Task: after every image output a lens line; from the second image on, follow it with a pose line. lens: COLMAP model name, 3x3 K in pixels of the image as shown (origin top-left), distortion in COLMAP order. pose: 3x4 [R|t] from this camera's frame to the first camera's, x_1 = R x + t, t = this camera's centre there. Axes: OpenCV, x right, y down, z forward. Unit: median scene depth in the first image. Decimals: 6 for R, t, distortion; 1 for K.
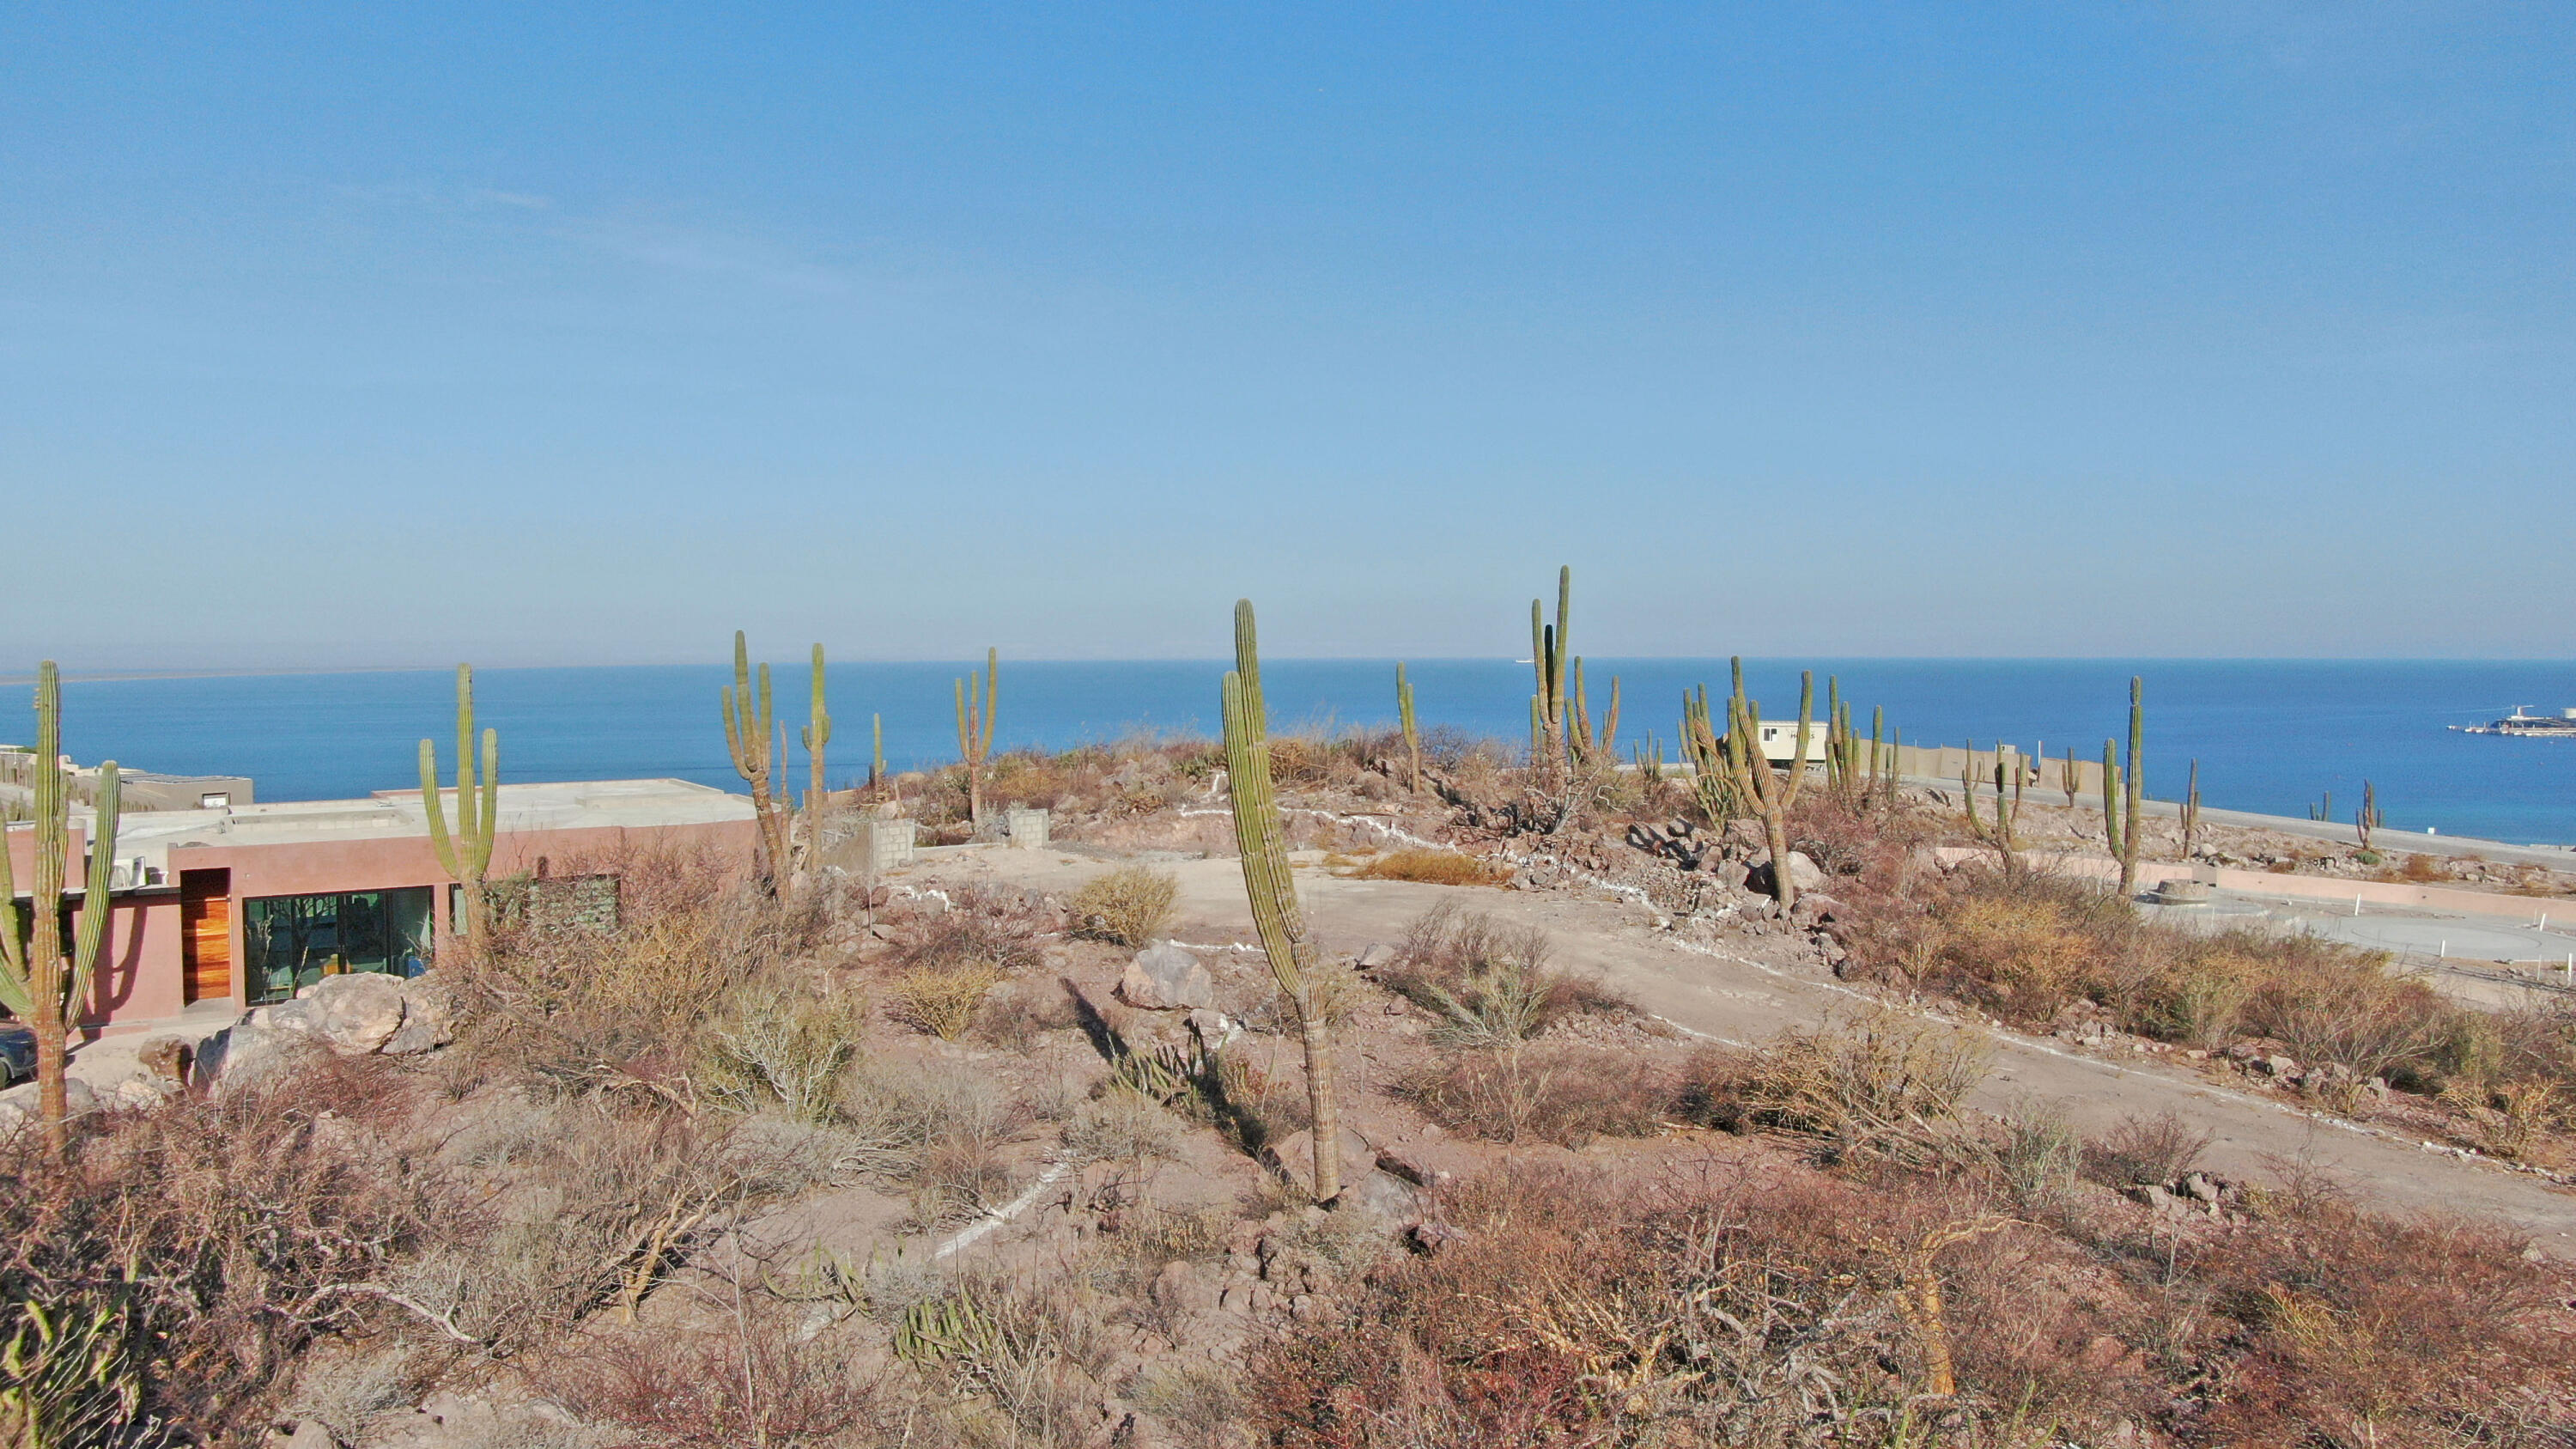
lens RADIAL K [[1832.4, 0, 1282.5], [0, 1832.4, 726.0], [0, 0, 1]] dist [-0.024388, 0.006534]
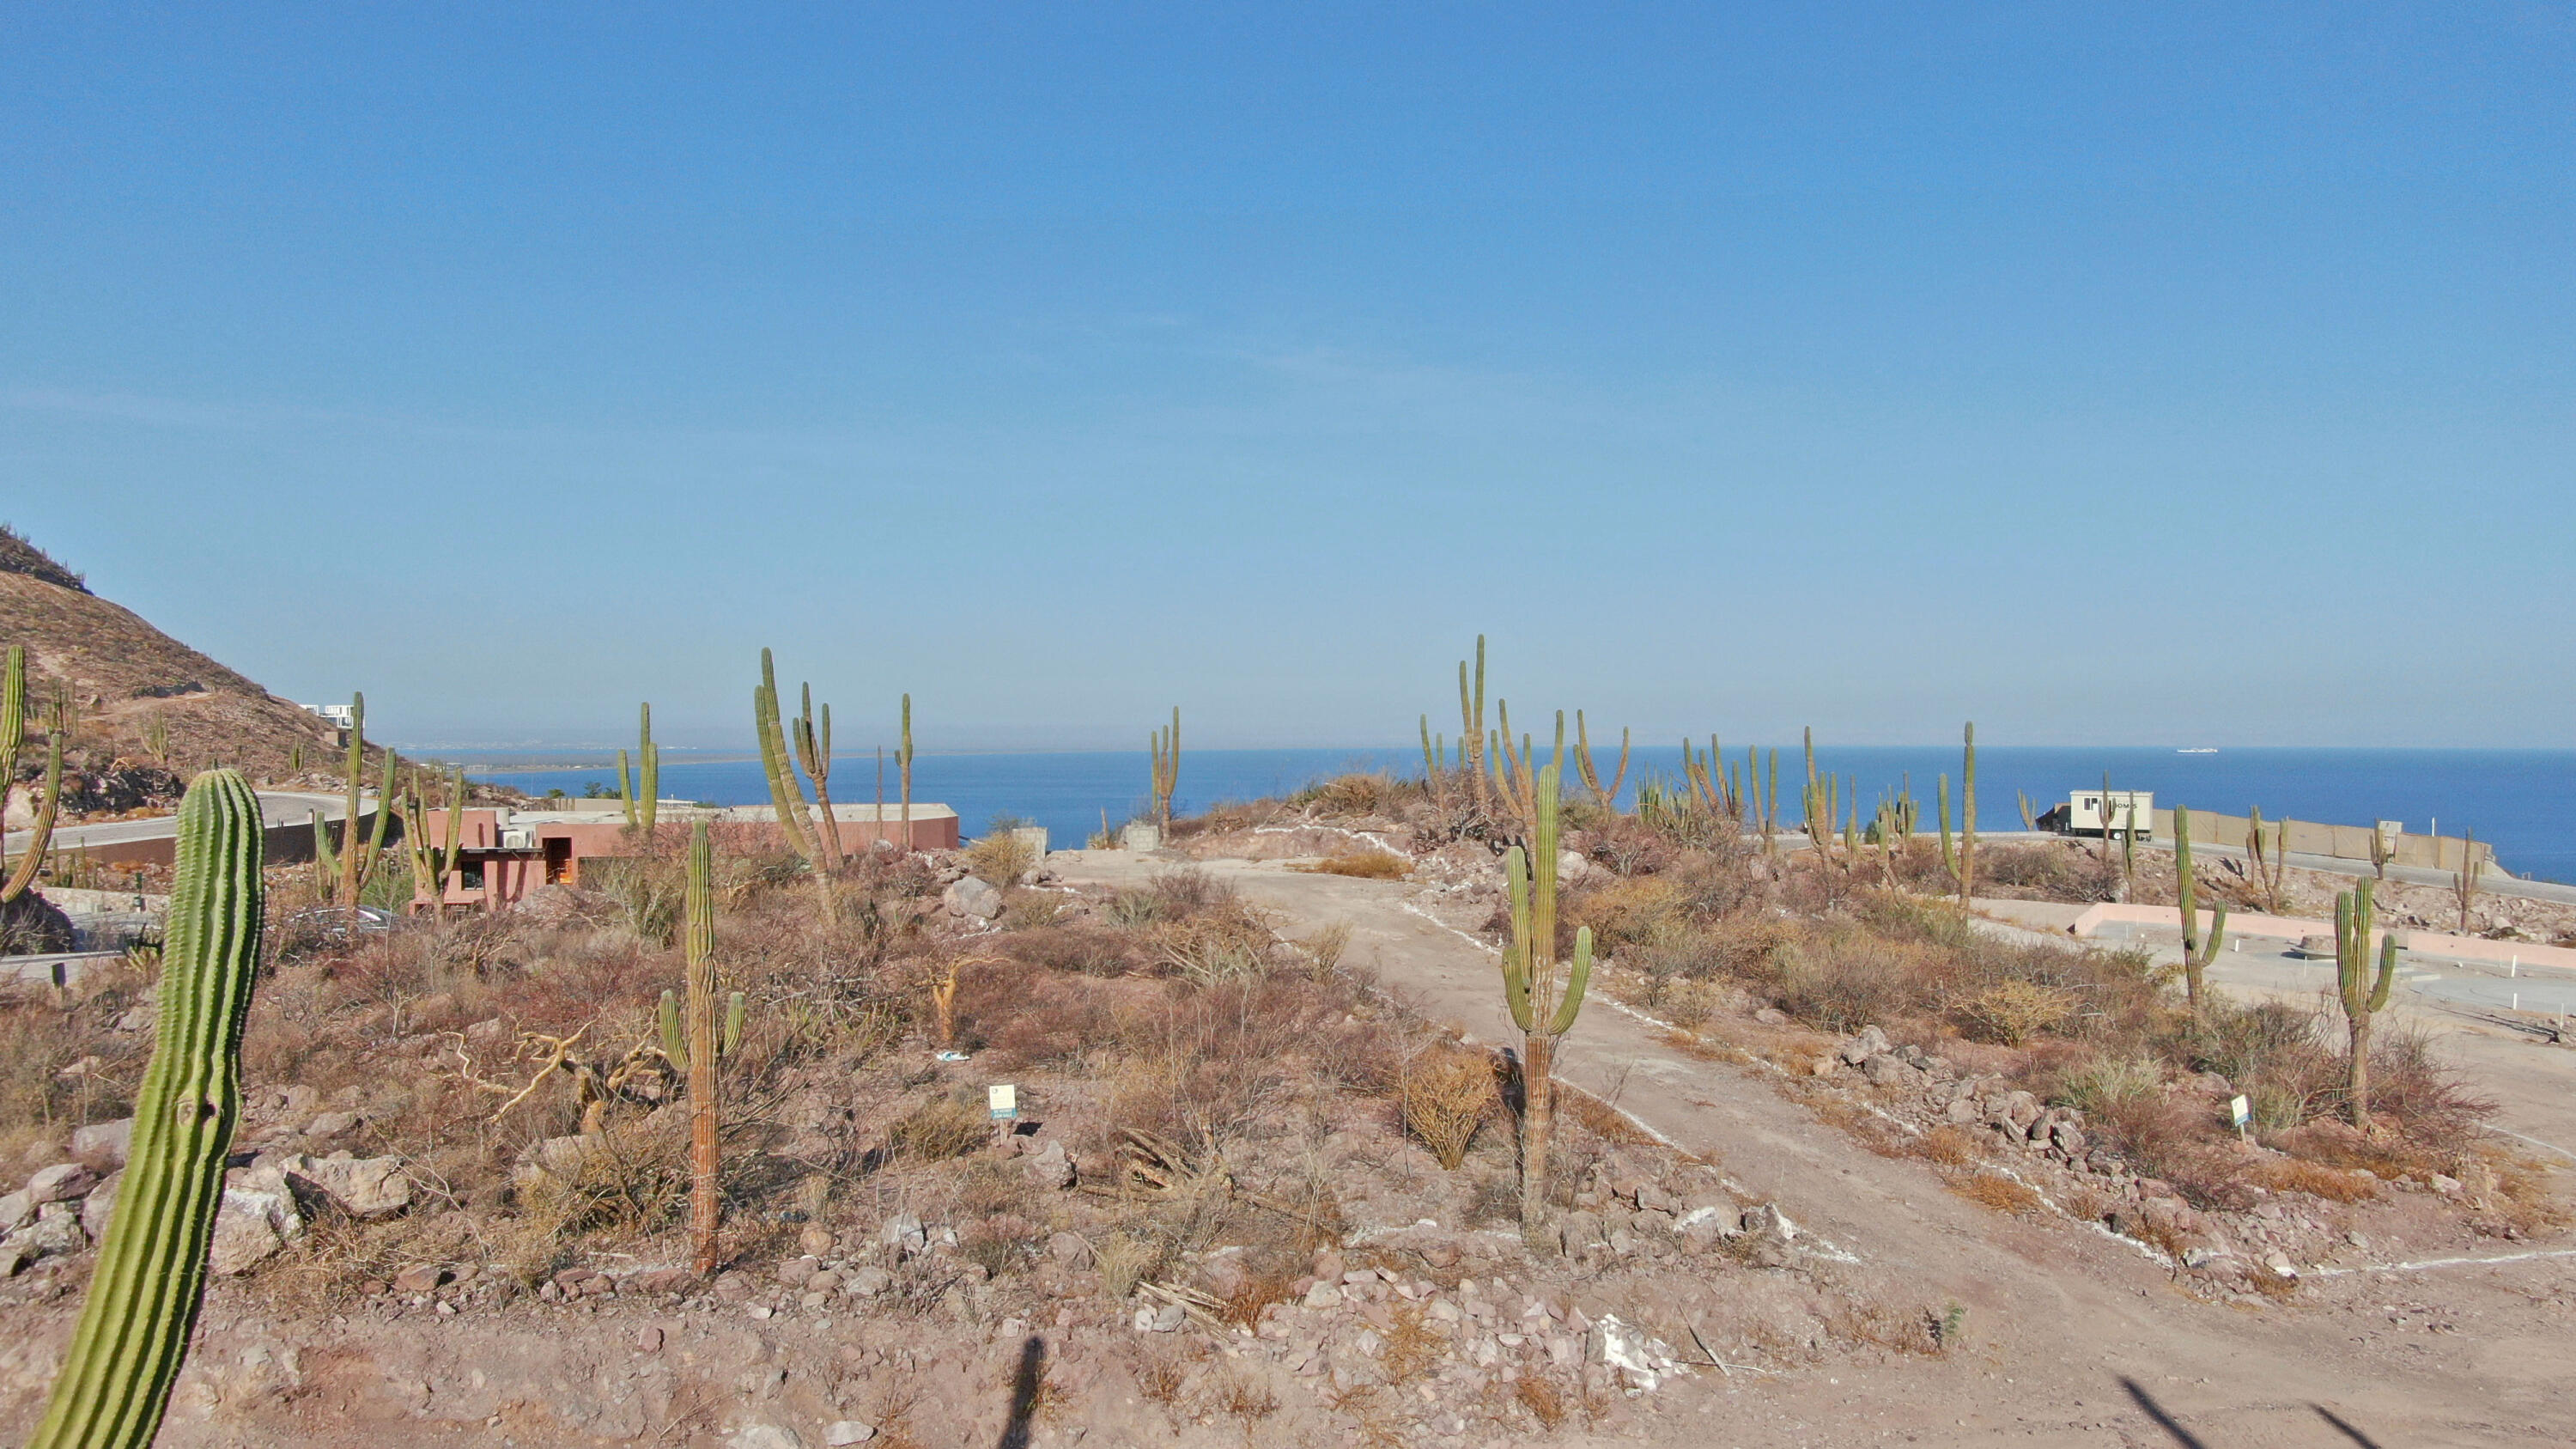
lens RADIAL K [[1832.4, 0, 1277.8], [0, 1832.4, 739.5], [0, 0, 1]] dist [-0.024388, 0.006534]
pose [[0.945945, 0.002896, -0.324313, 0.475970], [-0.015904, 0.999171, -0.037466, 0.039433], [0.323936, 0.040598, 0.945208, -0.278616]]
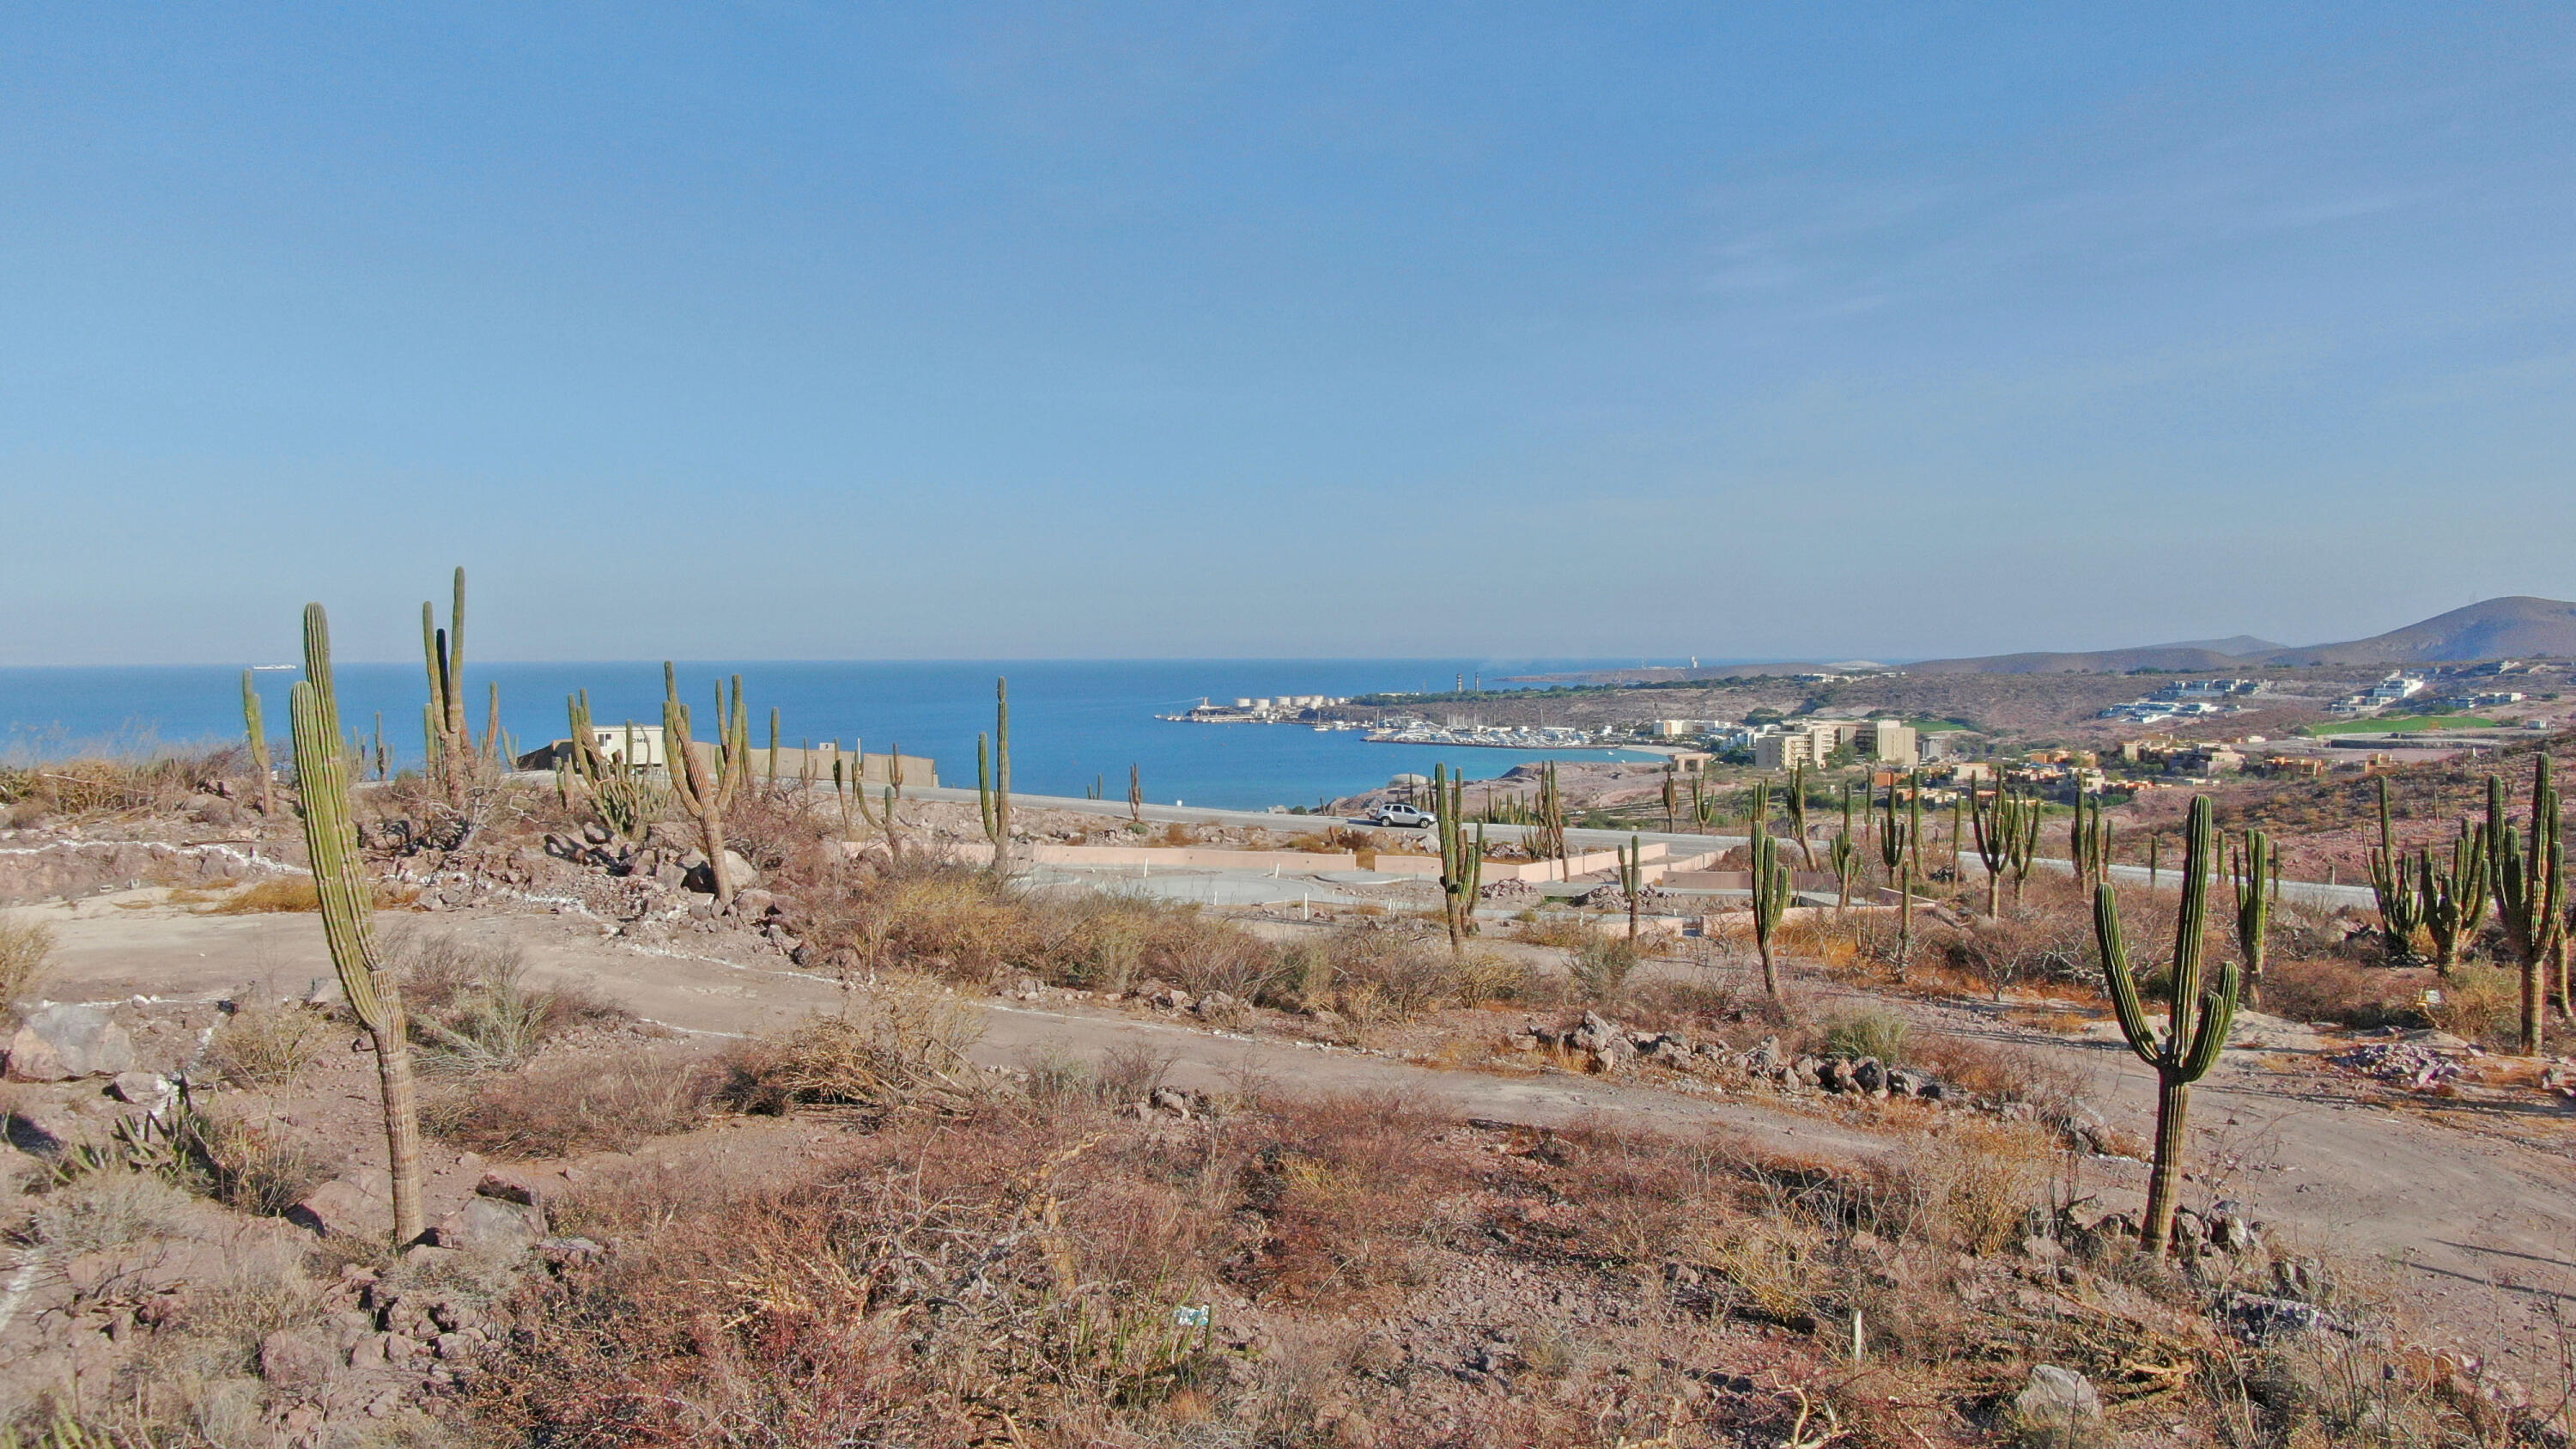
lens RADIAL K [[1832.4, 0, 1282.2], [0, 1832.4, 728.7], [0, 0, 1]] dist [-0.024388, 0.006534]
pose [[0.801238, -0.027710, 0.597704, -0.077134], [0.027839, 0.999572, 0.009022, -0.000098], [-0.597698, 0.009411, 0.801666, -0.009294]]
